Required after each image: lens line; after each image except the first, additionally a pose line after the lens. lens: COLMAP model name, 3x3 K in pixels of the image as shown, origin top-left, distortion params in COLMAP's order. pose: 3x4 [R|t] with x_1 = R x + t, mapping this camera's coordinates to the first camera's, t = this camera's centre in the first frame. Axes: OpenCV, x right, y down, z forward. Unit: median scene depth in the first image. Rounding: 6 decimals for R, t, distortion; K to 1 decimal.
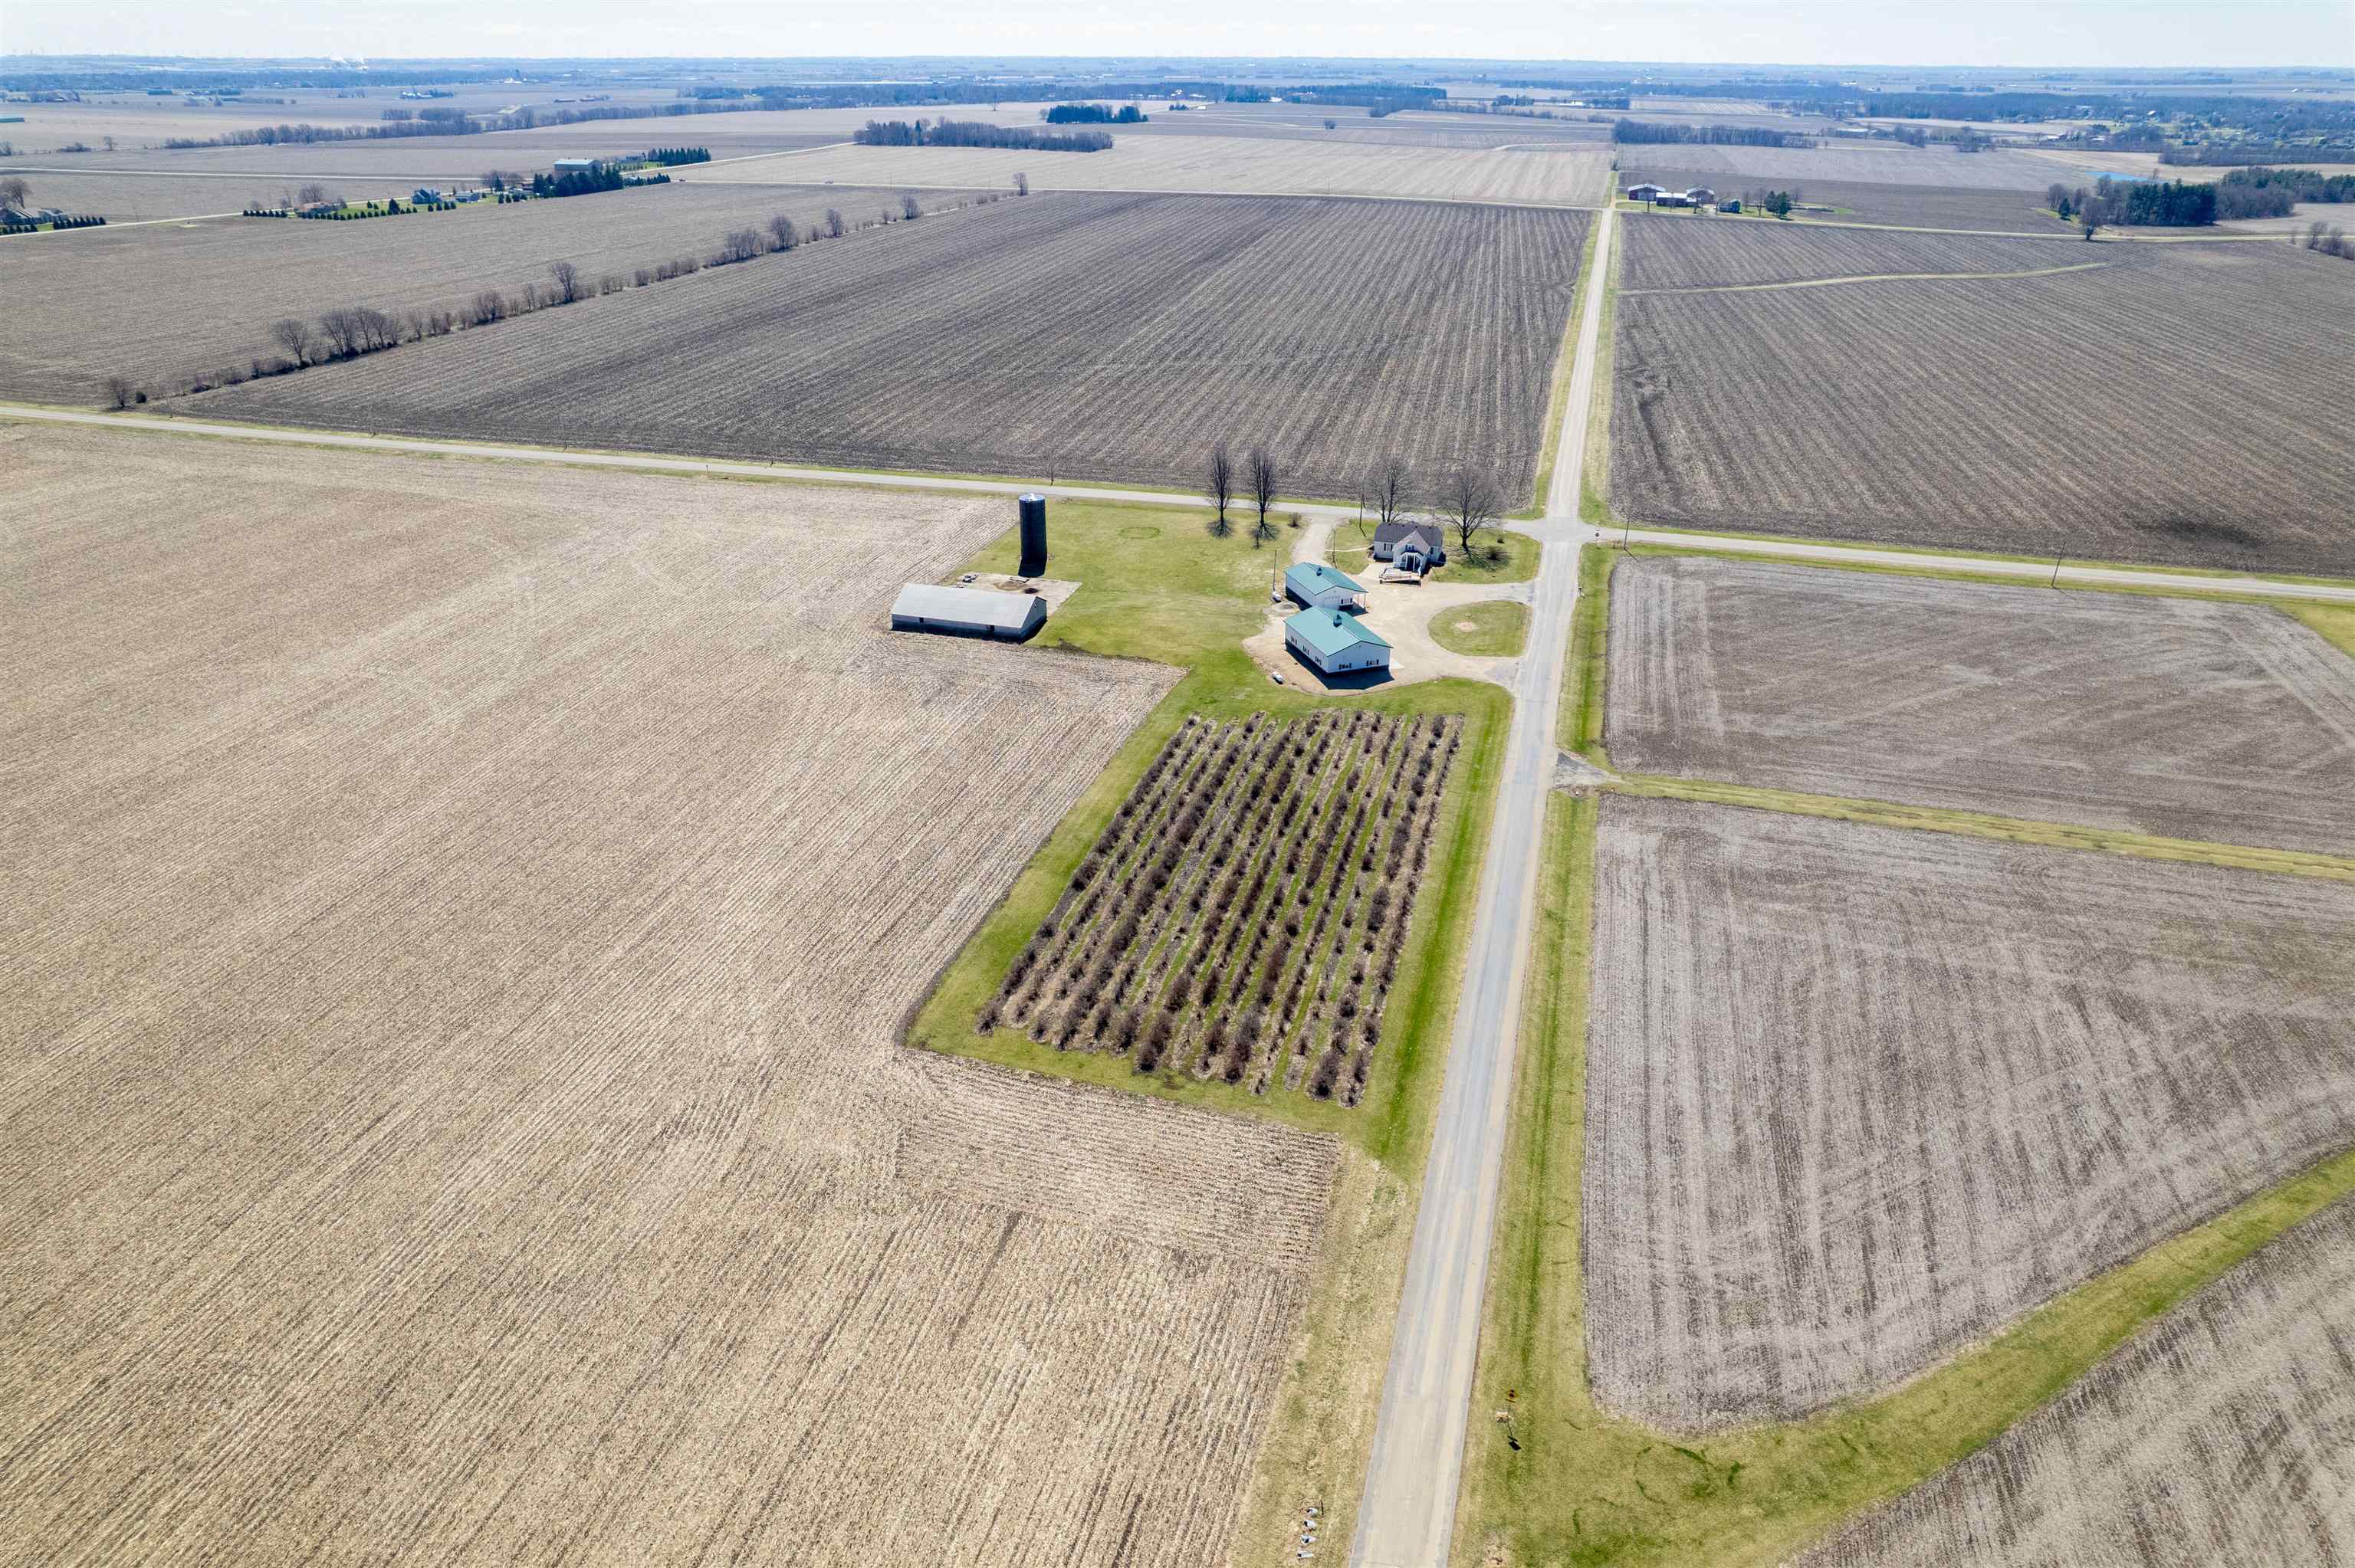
lens RADIAL K [[1514.6, 0, 1190.4], [0, 1514.6, 793.8], [0, 0, 1]] dist [-0.075598, 0.068149]
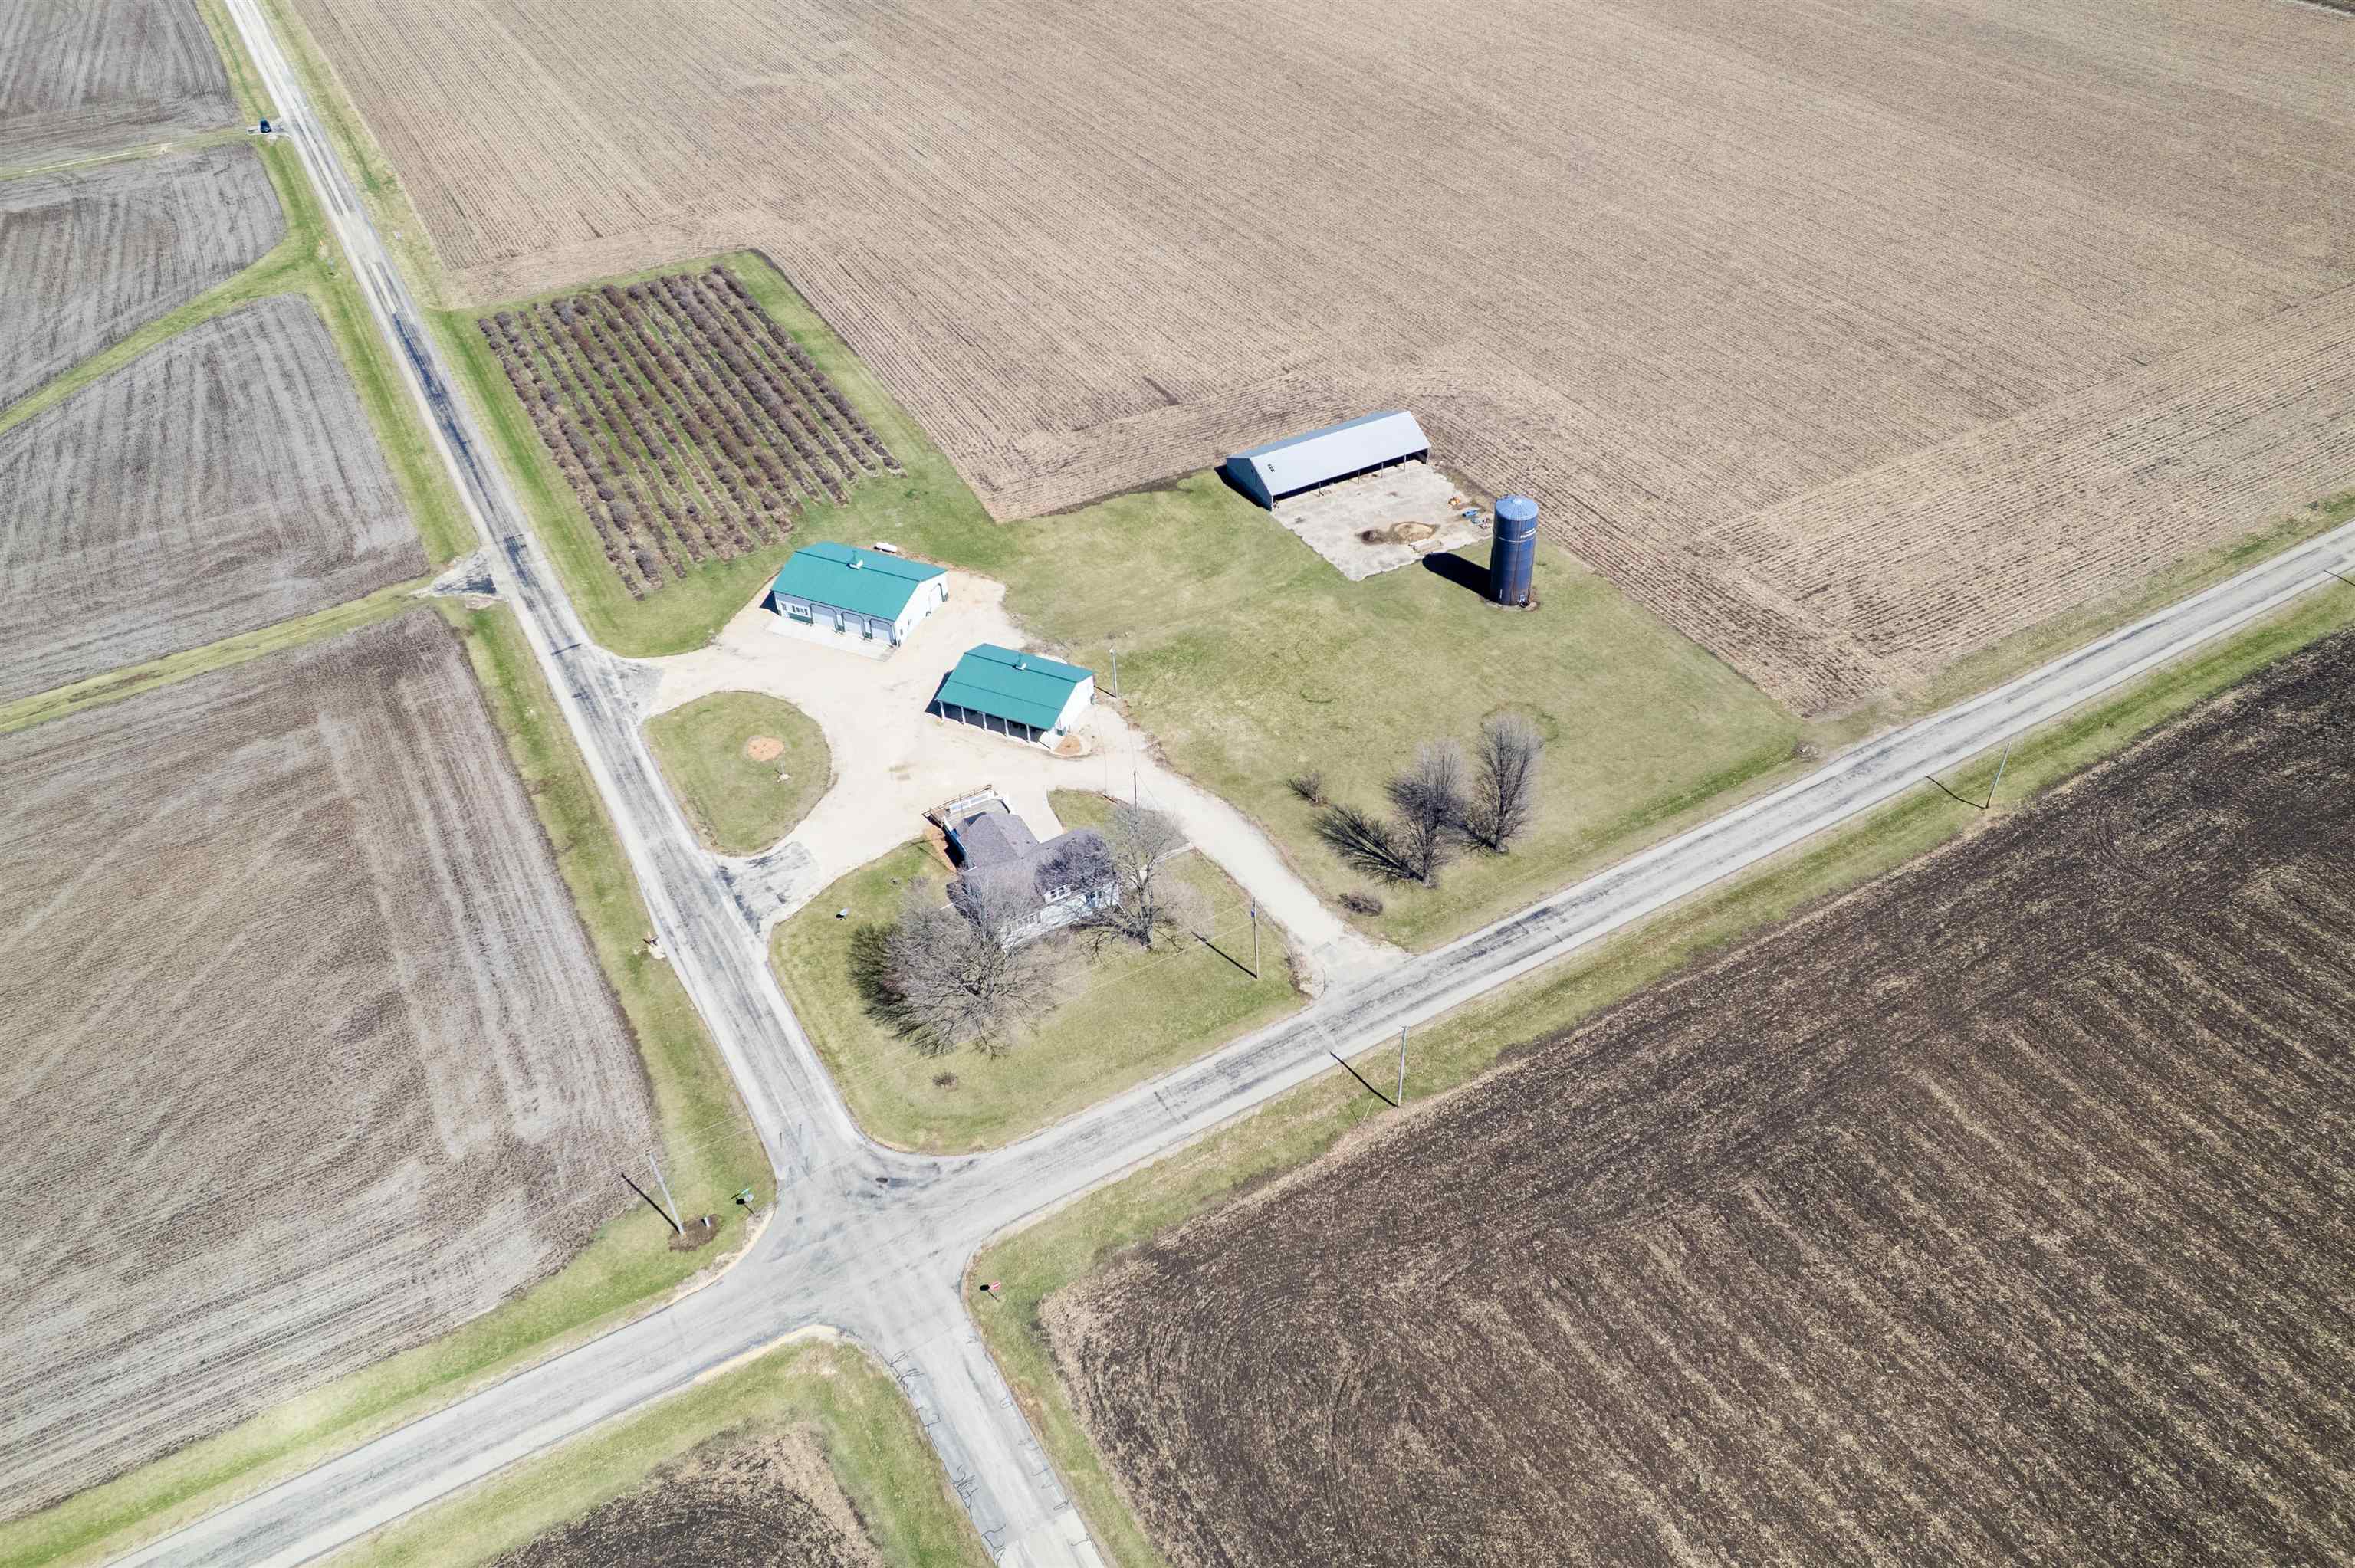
lens RADIAL K [[1764.5, 0, 1233.3], [0, 1764.5, 703.7], [0, 0, 1]] dist [-0.084734, 0.079132]
pose [[-0.695279, 0.444225, -0.565023, 0.492540], [-0.302547, 0.532201, 0.790713, -0.824959], [0.651960, 0.720713, -0.235629, 1.409458]]
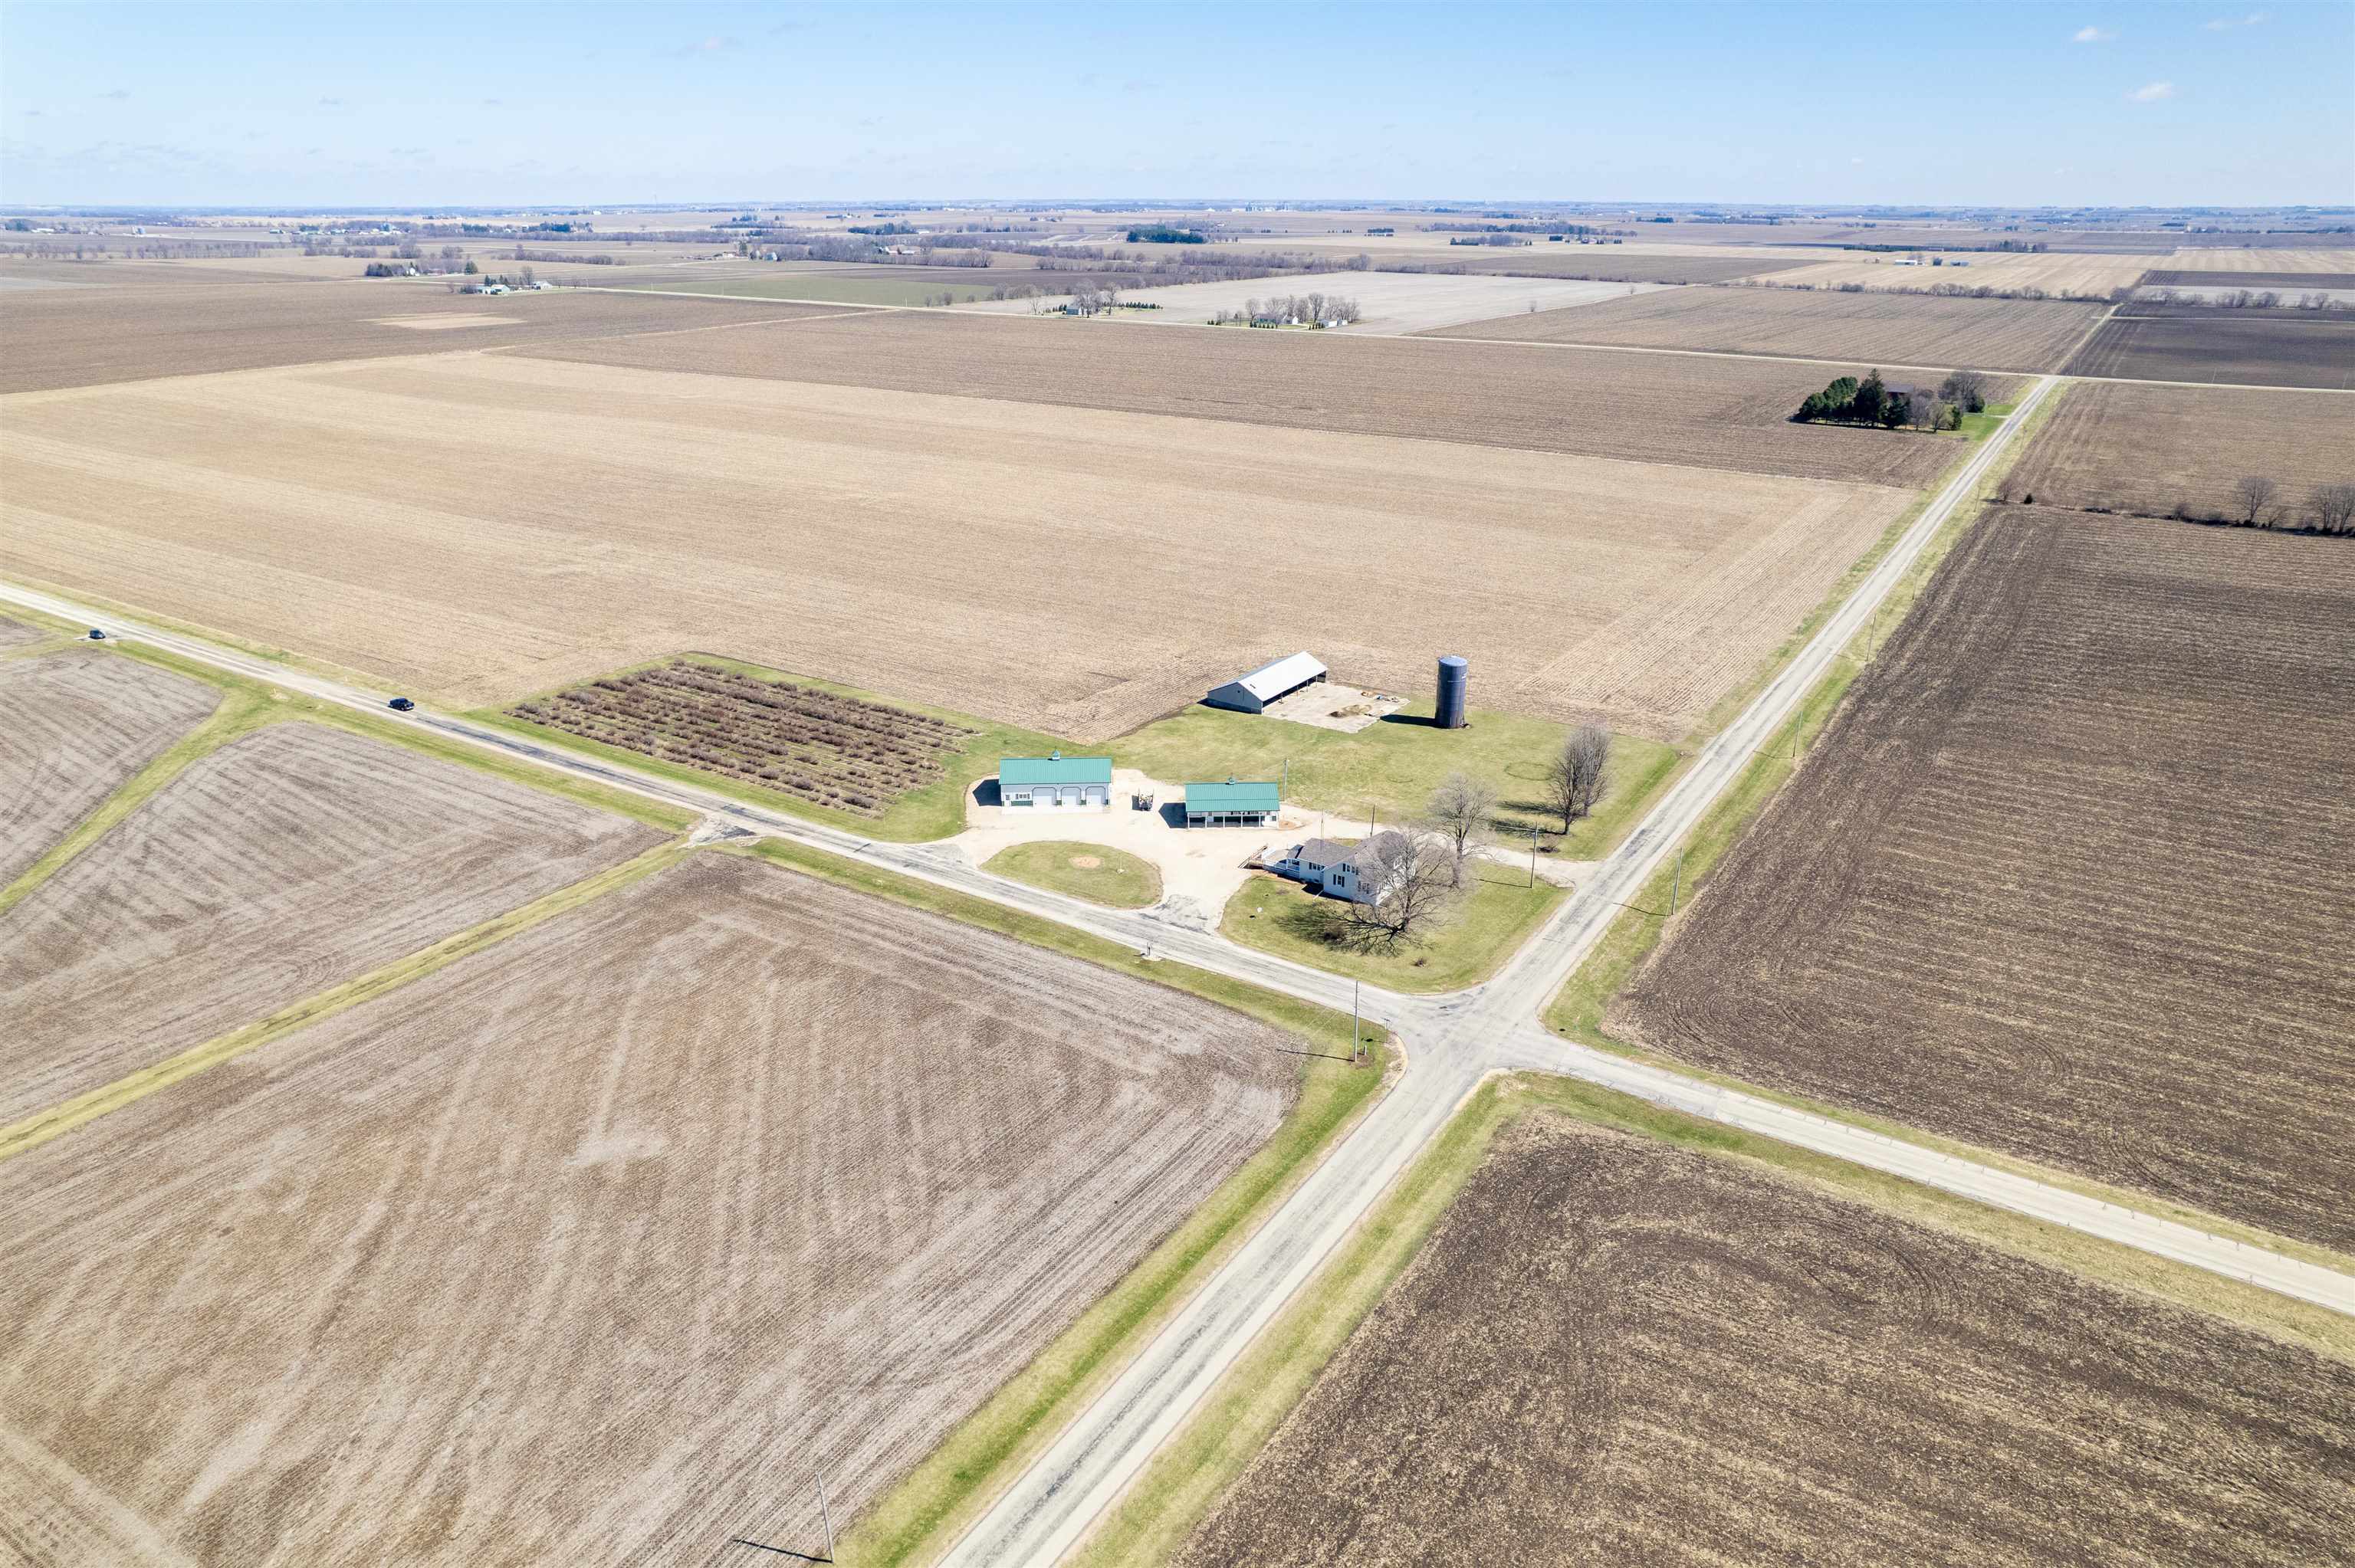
lens RADIAL K [[1514.6, 0, 1190.4], [0, 1514.6, 793.8], [0, 0, 1]] dist [-0.075598, 0.068149]
pose [[-0.300754, 0.350059, -0.887133, 0.976431], [-0.426273, 0.782769, 0.453392, -0.594309], [0.853134, 0.514521, -0.086200, 1.209271]]
